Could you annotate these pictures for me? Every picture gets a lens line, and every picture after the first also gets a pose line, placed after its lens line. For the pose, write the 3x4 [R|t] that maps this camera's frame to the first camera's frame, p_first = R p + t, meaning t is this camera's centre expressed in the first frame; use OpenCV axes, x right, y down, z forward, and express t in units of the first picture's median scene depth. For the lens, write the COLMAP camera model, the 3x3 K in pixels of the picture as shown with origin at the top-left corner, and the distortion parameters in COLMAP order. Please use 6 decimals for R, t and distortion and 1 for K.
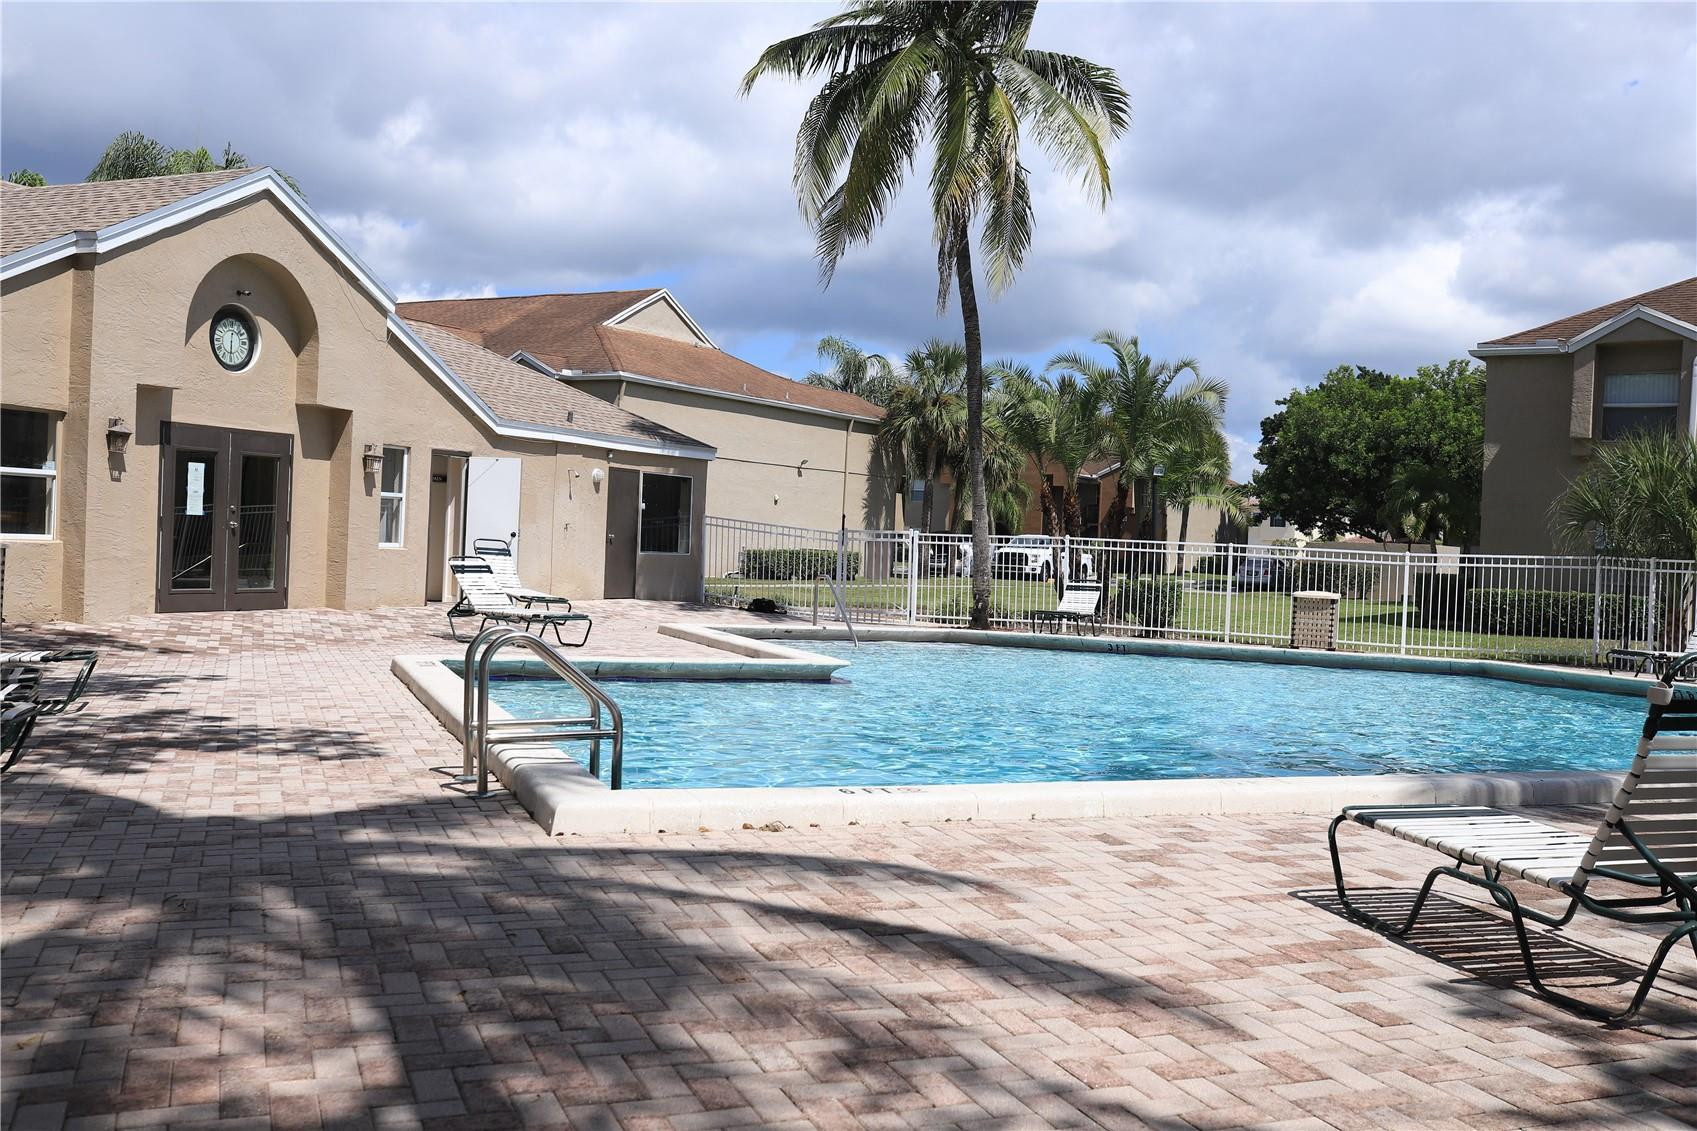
lens RADIAL K [[1612.2, 0, 848.5], [0, 1612.2, 565.5], [0, 0, 1]] dist [-0.067420, 0.082297]
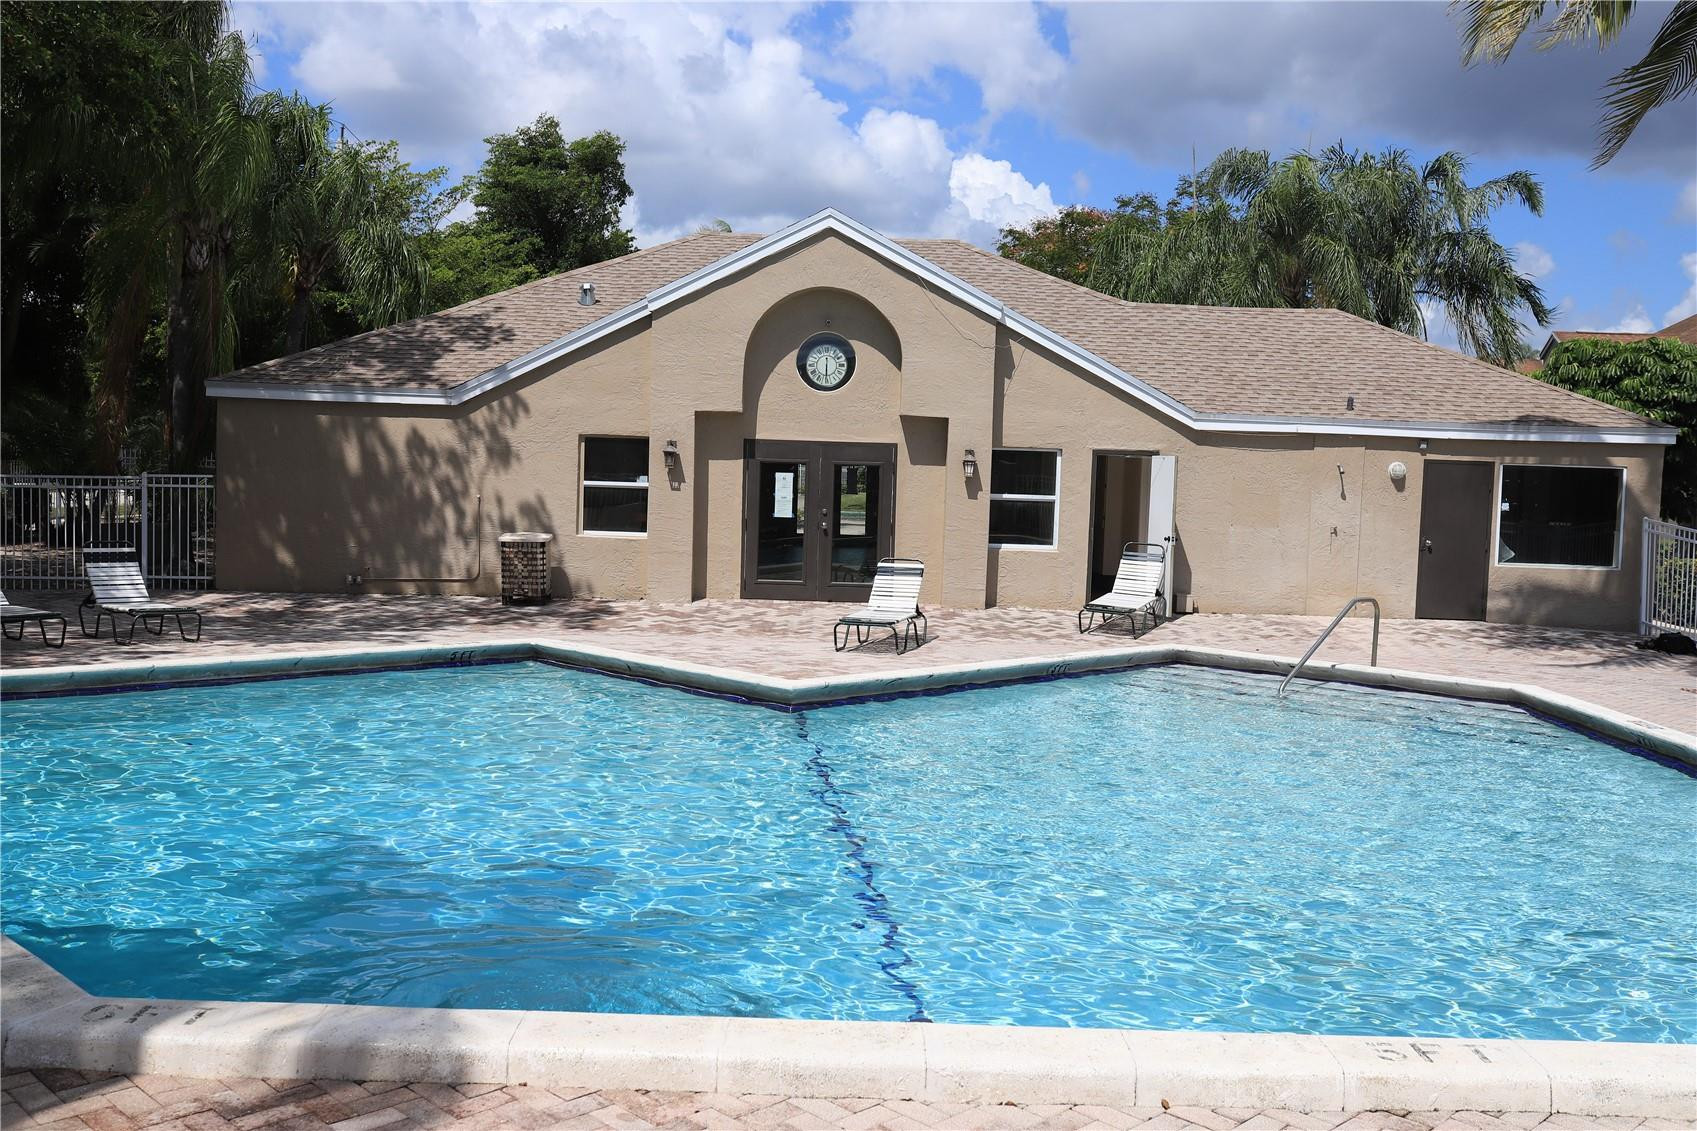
lens RADIAL K [[1612.2, 0, 848.5], [0, 1612.2, 565.5], [0, 0, 1]] dist [-0.067420, 0.082297]
pose [[0.416406, 0.019449, -0.908971, 0.634785], [-0.027699, 0.999578, 0.008698, -0.007471], [0.908757, 0.021555, 0.416769, 0.512481]]
